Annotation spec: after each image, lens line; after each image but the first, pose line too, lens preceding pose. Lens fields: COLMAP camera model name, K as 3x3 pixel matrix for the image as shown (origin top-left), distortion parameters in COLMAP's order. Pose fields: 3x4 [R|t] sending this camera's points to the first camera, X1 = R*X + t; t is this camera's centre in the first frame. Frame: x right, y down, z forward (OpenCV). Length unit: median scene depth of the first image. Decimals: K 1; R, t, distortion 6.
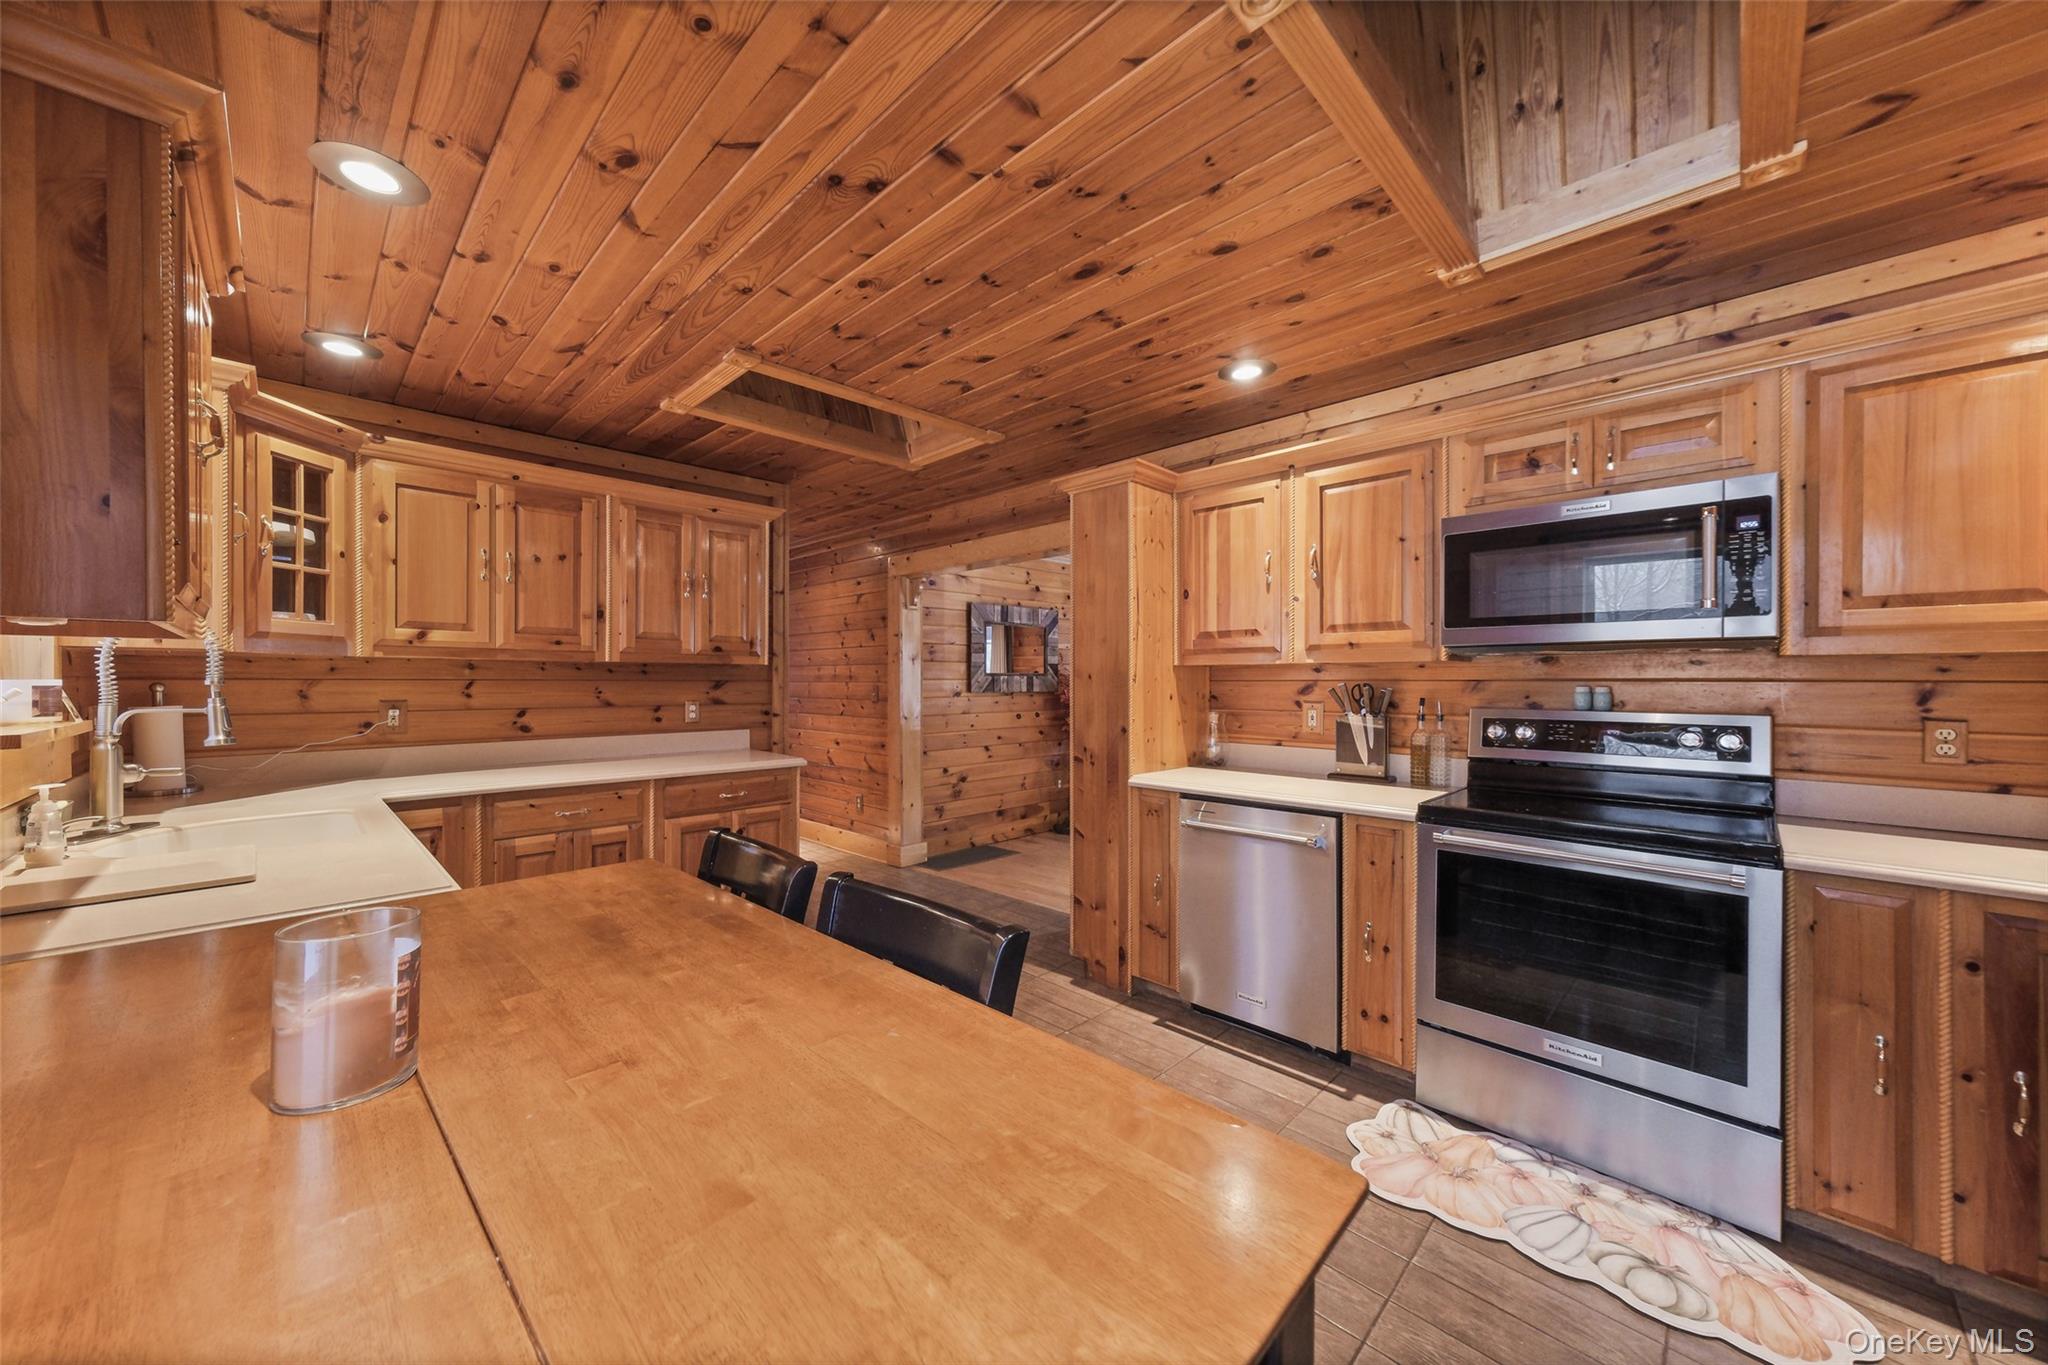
lens RADIAL K [[736.2, 0, 1001.8], [0, 736.2, 681.8], [0, 0, 1]] dist [0.019409, 0.000016]
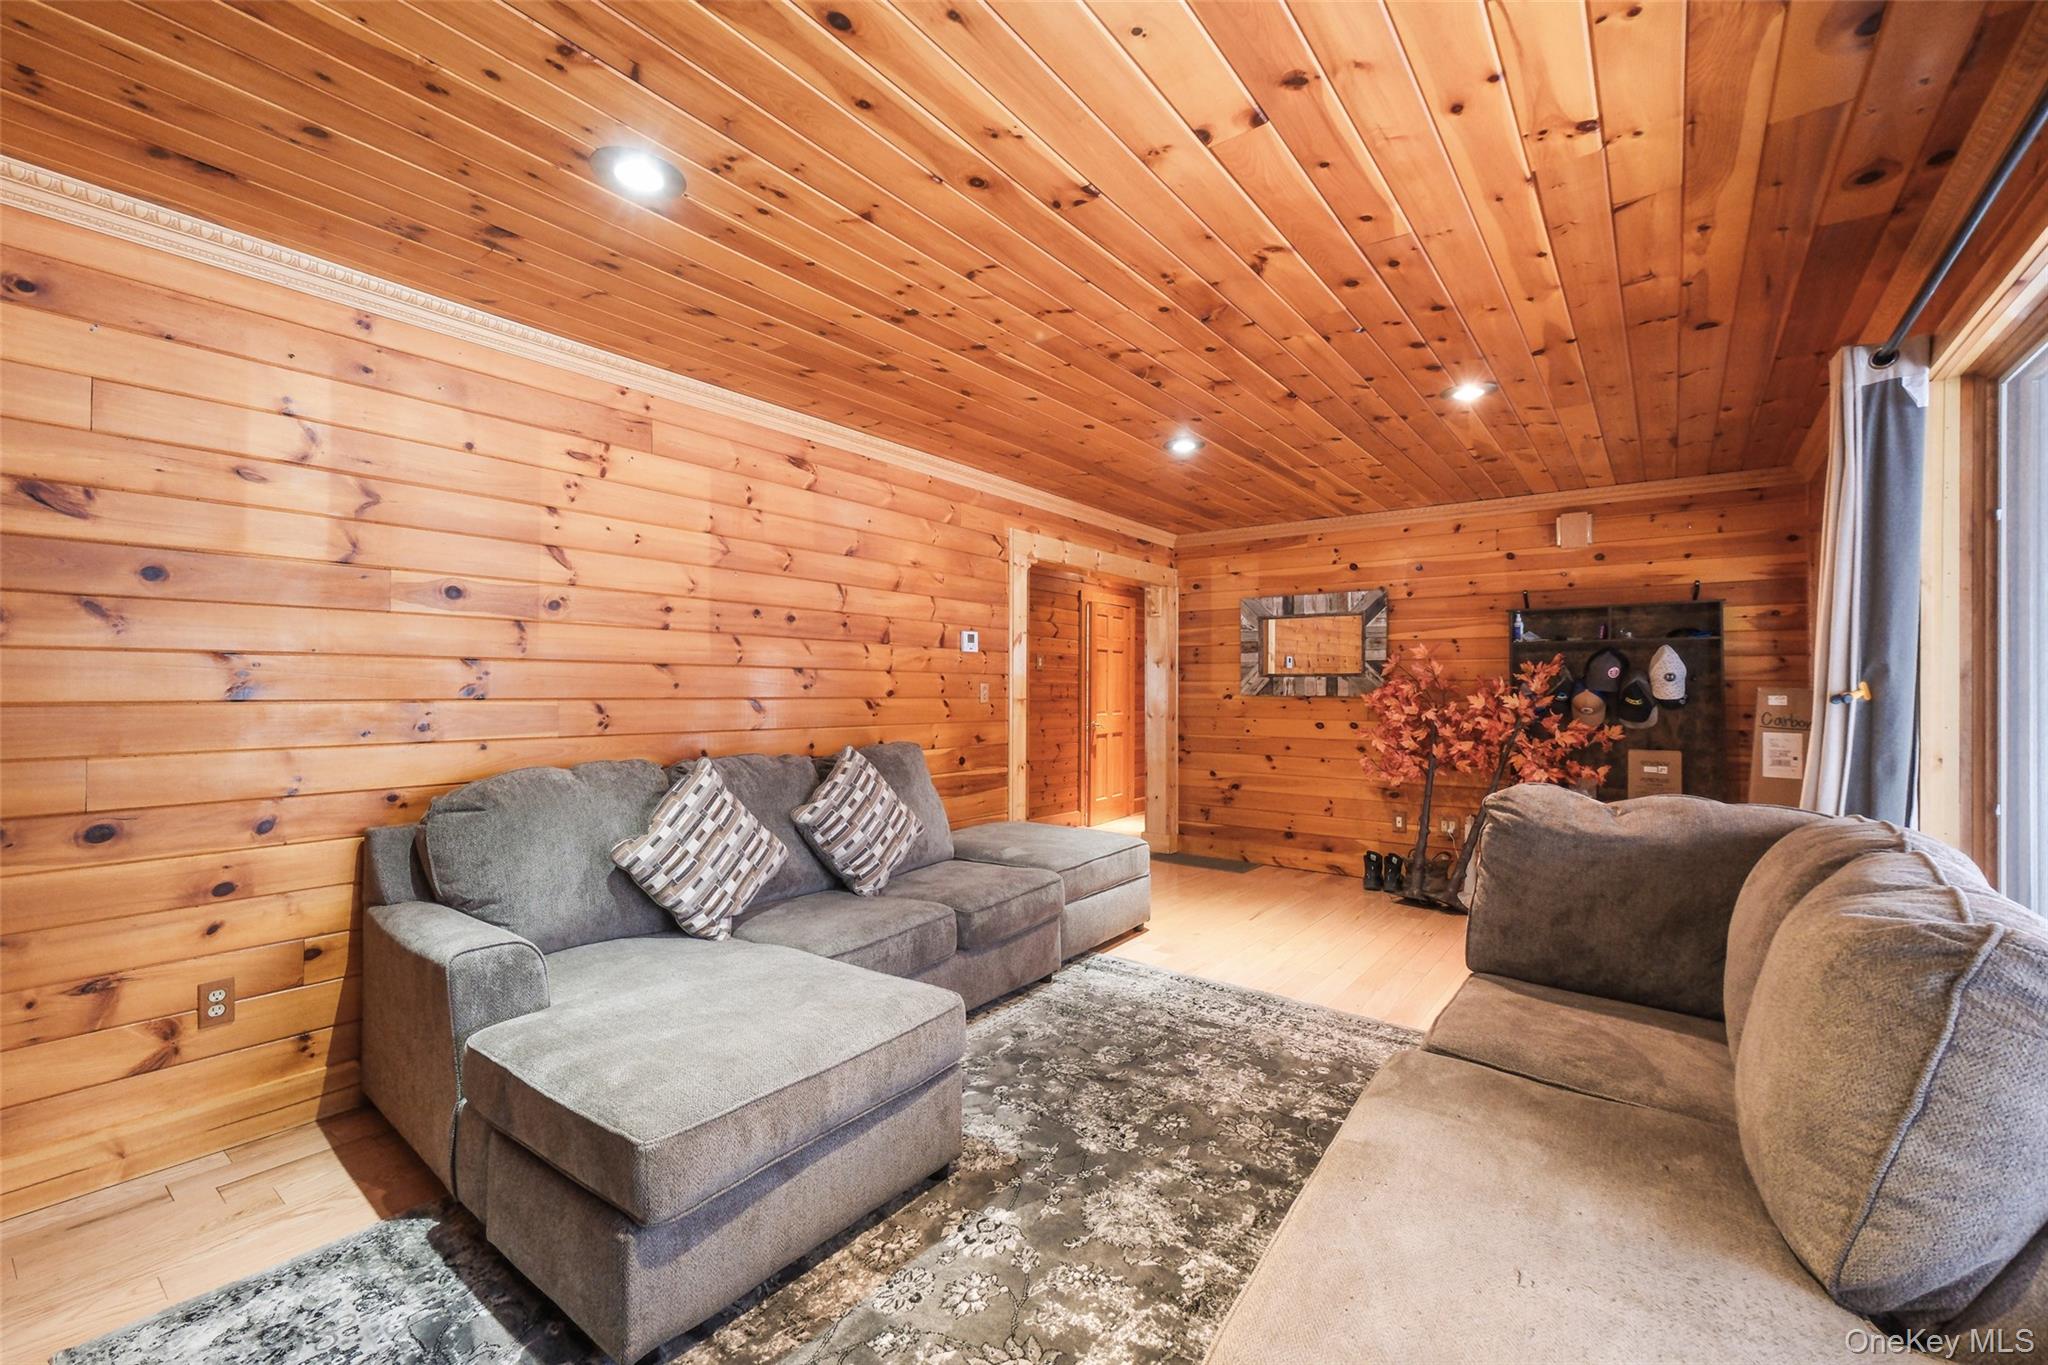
lens RADIAL K [[858.0, 0, 1015.6], [0, 858.0, 679.1], [0, 0, 1]] dist [0.001099, 0.000444]
pose [[0.155110, -0.010338, -0.987843, 1.927966], [-0.007157, 0.999907, -0.011588, 0.017194], [0.987871, 0.008867, 0.155021, 1.056971]]
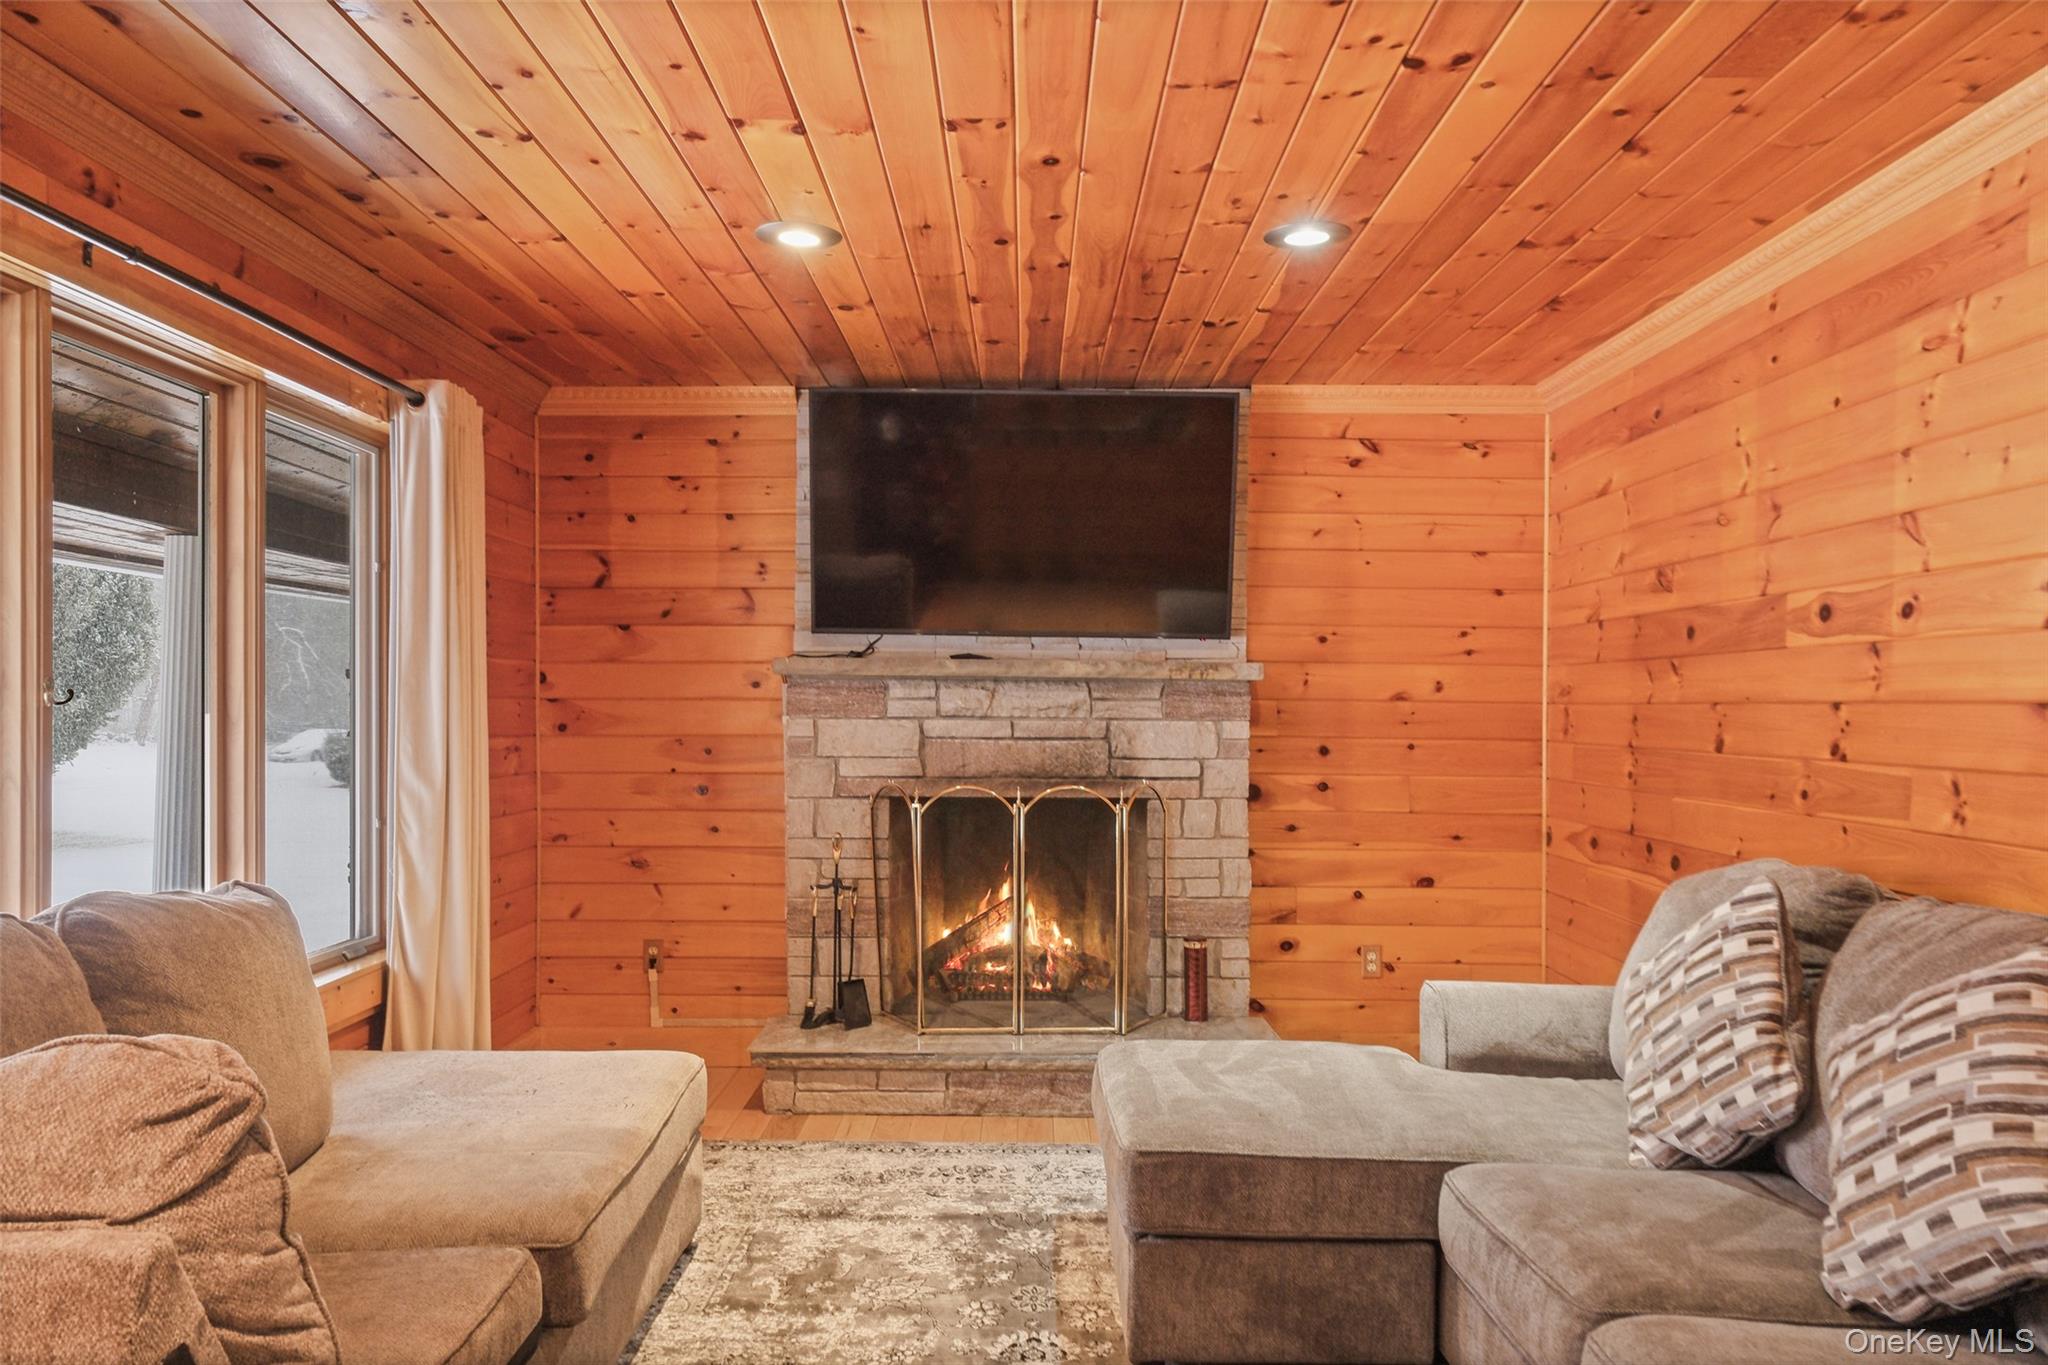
lens RADIAL K [[1430.4, 0, 1015.4], [0, 1430.4, 703.2], [0, 0, 1]] dist [-0.007672, 0.006833]
pose [[-0.711331, -0.007135, 0.702821, 0.602407], [-0.008526, 0.999962, 0.001523, -0.007122], [-0.702806, -0.004909, -0.711365, 1.836080]]
